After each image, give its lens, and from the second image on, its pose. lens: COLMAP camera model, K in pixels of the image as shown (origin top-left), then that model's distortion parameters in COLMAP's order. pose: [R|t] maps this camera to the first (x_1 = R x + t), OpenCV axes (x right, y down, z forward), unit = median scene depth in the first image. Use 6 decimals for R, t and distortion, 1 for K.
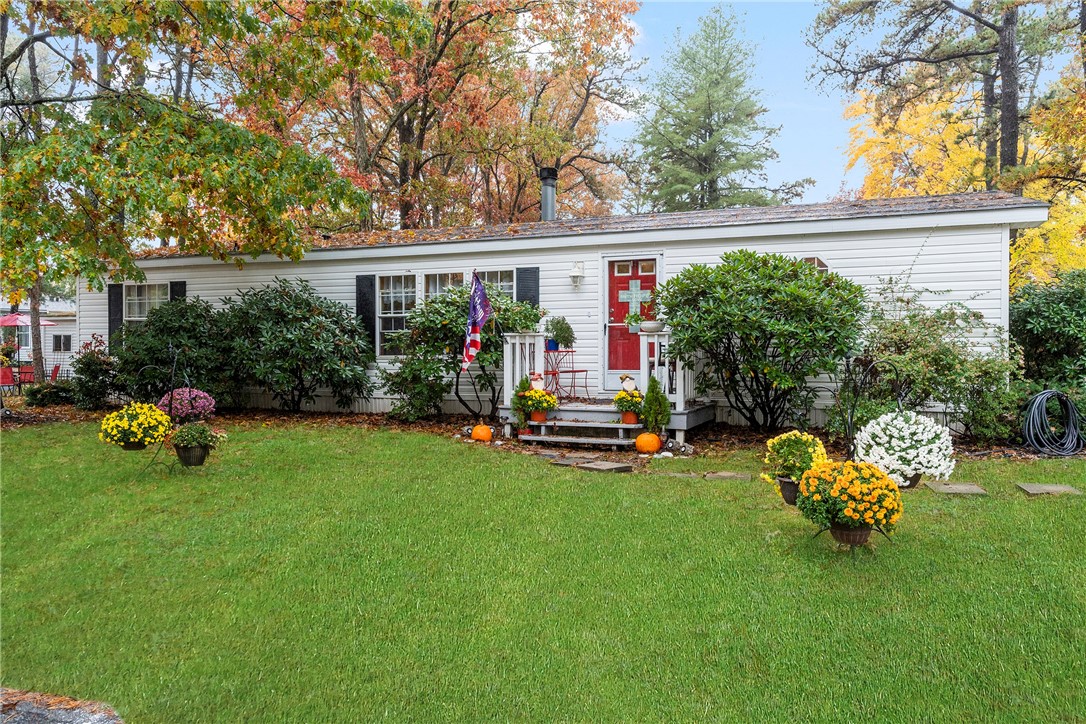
lens RADIAL K [[802.3, 0, 546.2], [0, 802.3, 367.5], [0, 0, 1]] dist [-0.003195, 0.002223]
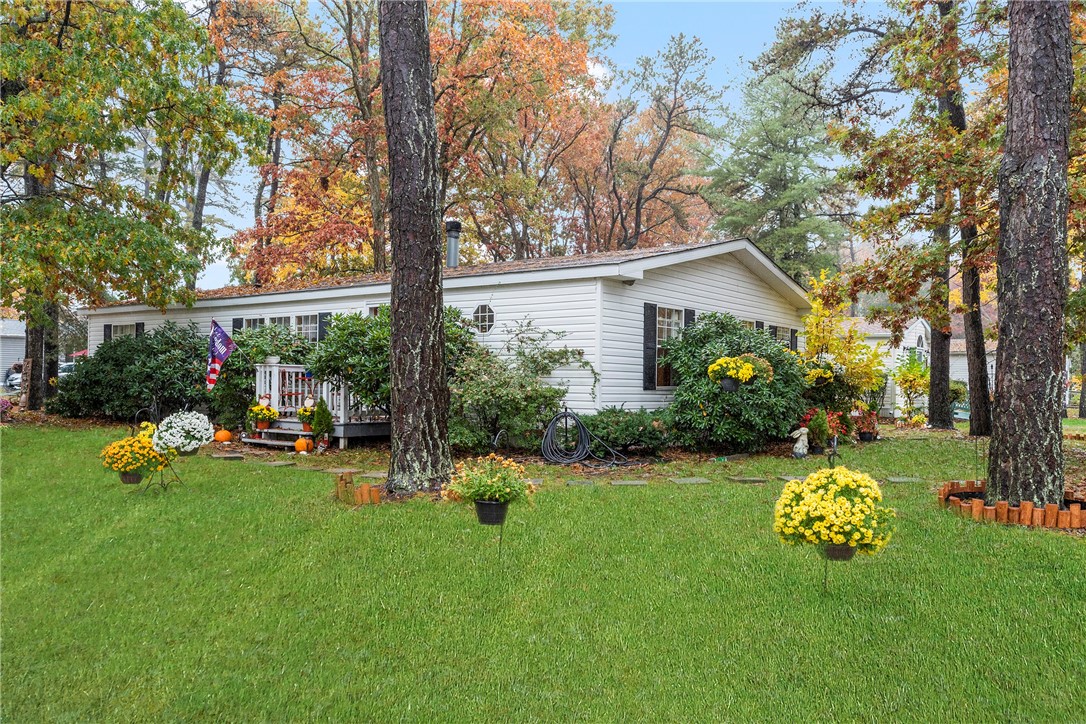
lens RADIAL K [[869.9, 0, 542.2], [0, 869.9, 359.0], [0, 0, 1]] dist [0.005937, 0.000326]
pose [[0.964180, 0.007515, -0.265142, 0.672539], [-0.020998, 0.998624, -0.048053, 0.008177], [0.264416, 0.051899, 0.963011, -0.235170]]
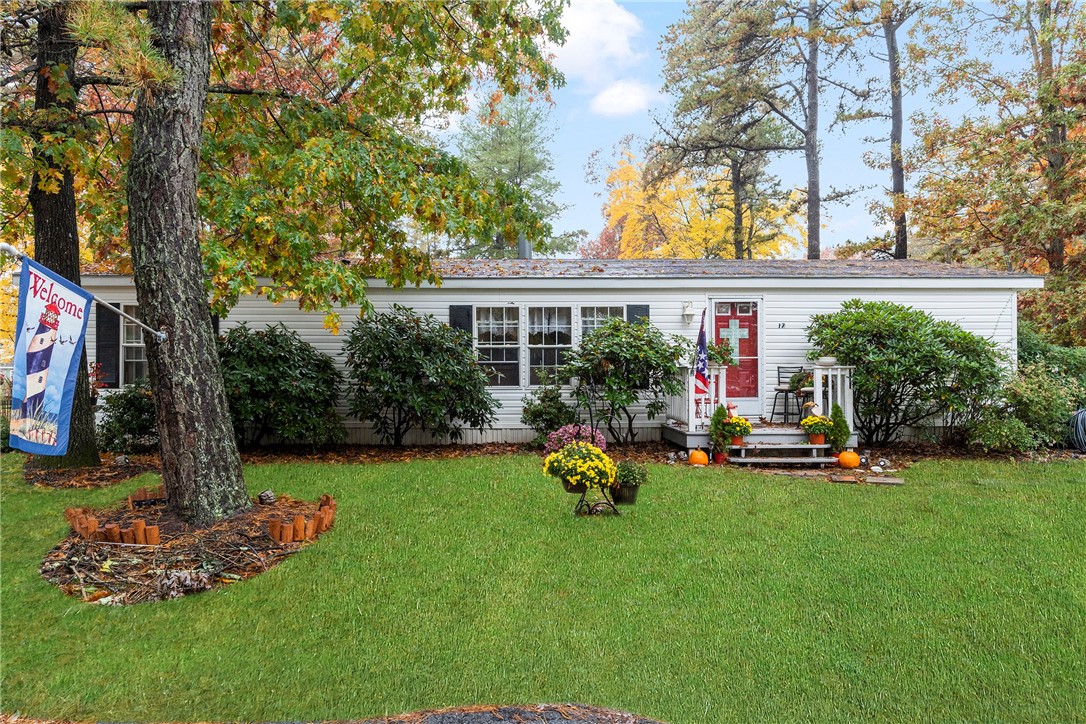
lens RADIAL K [[748.0, 0, 542.2], [0, 748.0, 362.7], [0, 0, 1]] dist [0.003050, 0.000835]
pose [[0.917085, 0.006551, 0.398637, -0.544123], [0.009705, 0.999202, -0.038748, -0.007814], [-0.398573, 0.039404, 0.916290, 0.122503]]
